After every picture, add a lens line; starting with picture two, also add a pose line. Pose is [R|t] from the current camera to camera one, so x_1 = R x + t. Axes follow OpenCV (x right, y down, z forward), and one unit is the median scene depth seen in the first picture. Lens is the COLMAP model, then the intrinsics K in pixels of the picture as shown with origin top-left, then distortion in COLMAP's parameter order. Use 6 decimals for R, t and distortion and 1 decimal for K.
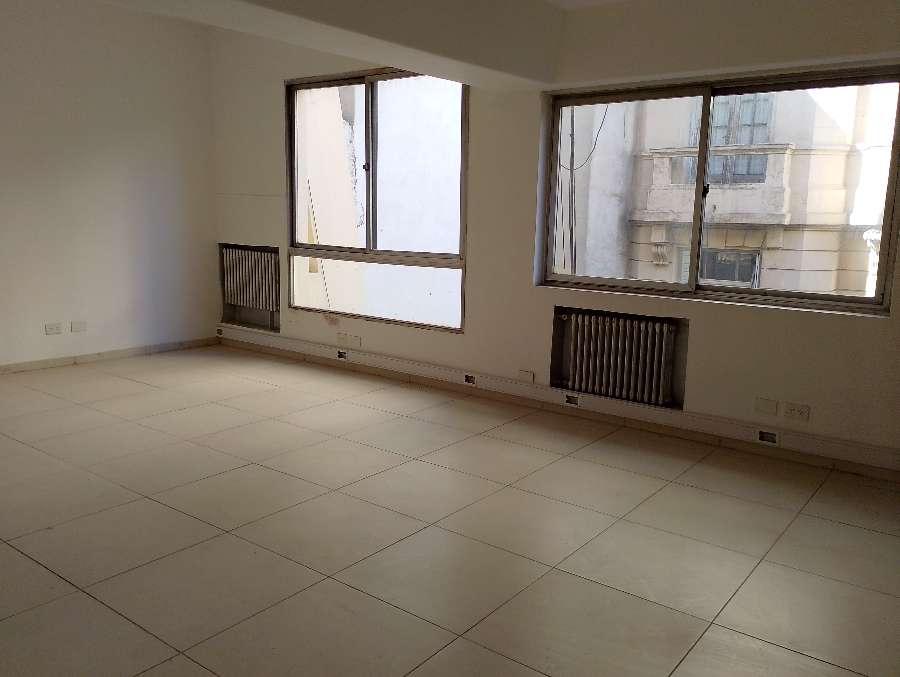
lens RADIAL K [[744.7, 0, 450.0], [0, 744.7, 338.5], [0, 0, 1]] dist [0.046150, -0.000394]
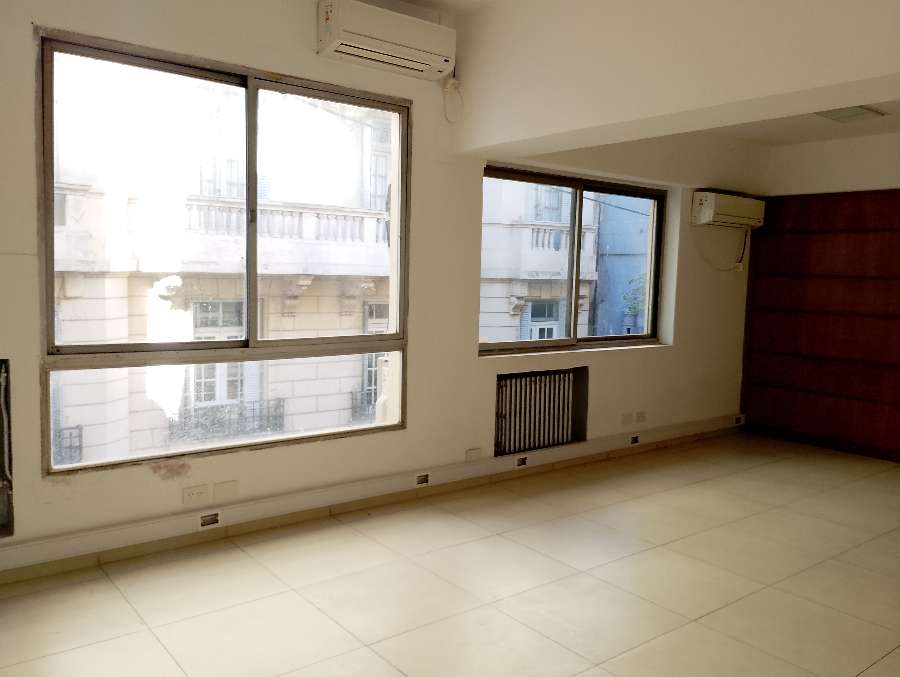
lens RADIAL K [[744.7, 0, 450.0], [0, 744.7, 338.5], [0, 0, 1]] dist [0.046150, -0.000394]
pose [[0.251113, -0.106062, 0.962129, -0.808321], [0.142732, 0.987170, 0.071570, -0.168311], [-0.957376, 0.119355, 0.263030, 0.778390]]
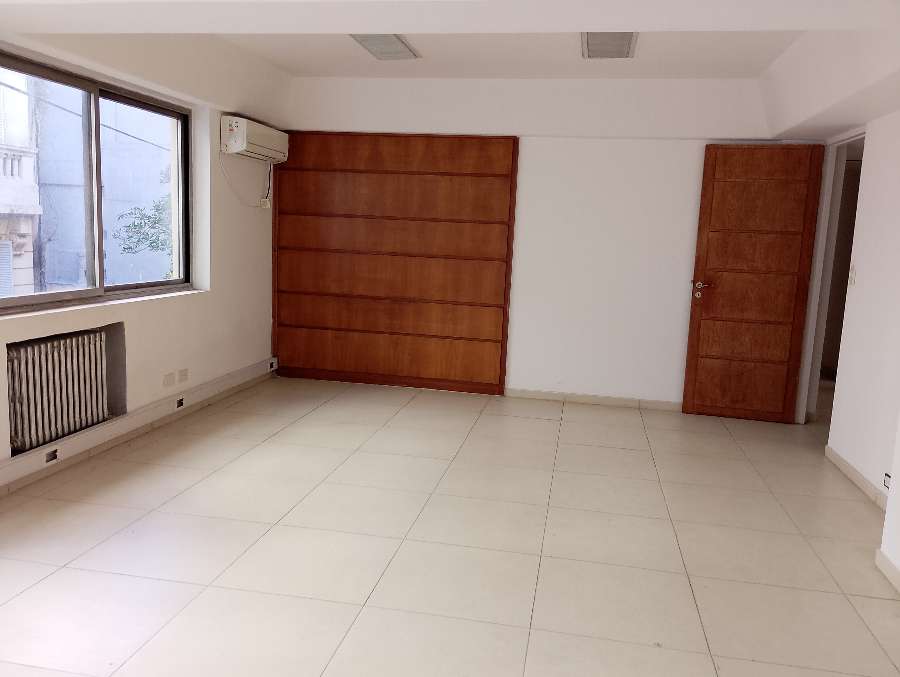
lens RADIAL K [[744.7, 0, 450.0], [0, 744.7, 338.5], [0, 0, 1]] dist [0.046150, -0.000394]
pose [[-0.447439, -0.172555, 0.877510, -0.663041], [0.096998, 0.966057, 0.239426, -0.176301], [-0.889039, 0.192245, -0.415514, 0.905103]]
